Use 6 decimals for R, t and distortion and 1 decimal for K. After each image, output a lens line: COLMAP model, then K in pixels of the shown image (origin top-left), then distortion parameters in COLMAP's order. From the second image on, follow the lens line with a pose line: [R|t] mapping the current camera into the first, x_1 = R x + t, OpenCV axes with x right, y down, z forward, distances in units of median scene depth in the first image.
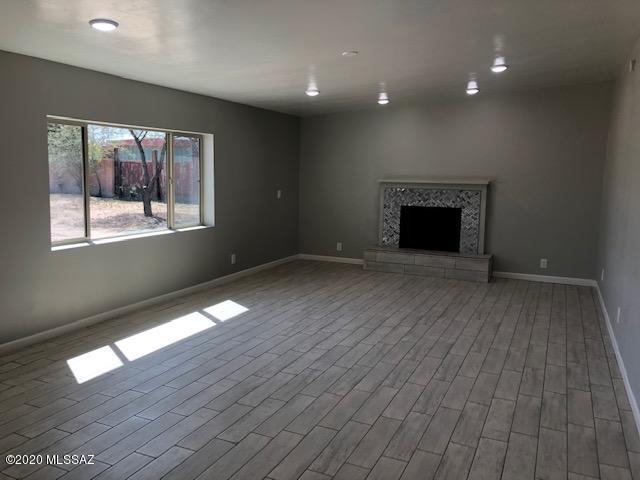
lens RADIAL K [[525.3, 0, 321.4], [0, 525.3, 240.0], [0, 0, 1]] dist [0.046025, -0.038326]
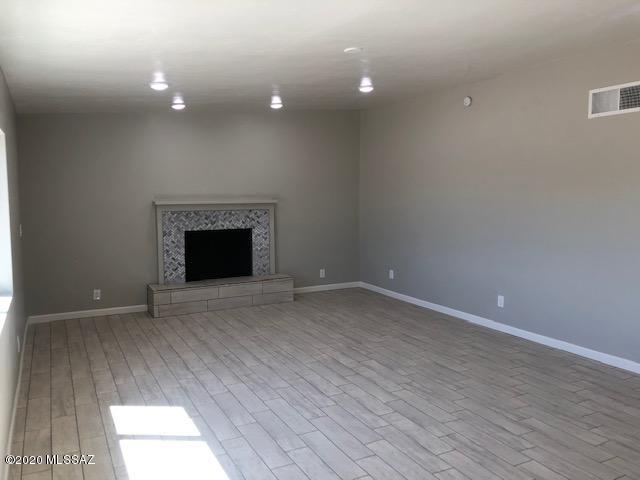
lens RADIAL K [[525.3, 0, 321.0], [0, 525.3, 238.6], [0, 0, 1]] dist [0.046025, -0.038326]
pose [[0.611784, -0.096508, 0.785116, -0.392393], [0.120572, 0.992309, 0.028023, -0.054315], [-0.781782, 0.077519, 0.618715, 0.328344]]
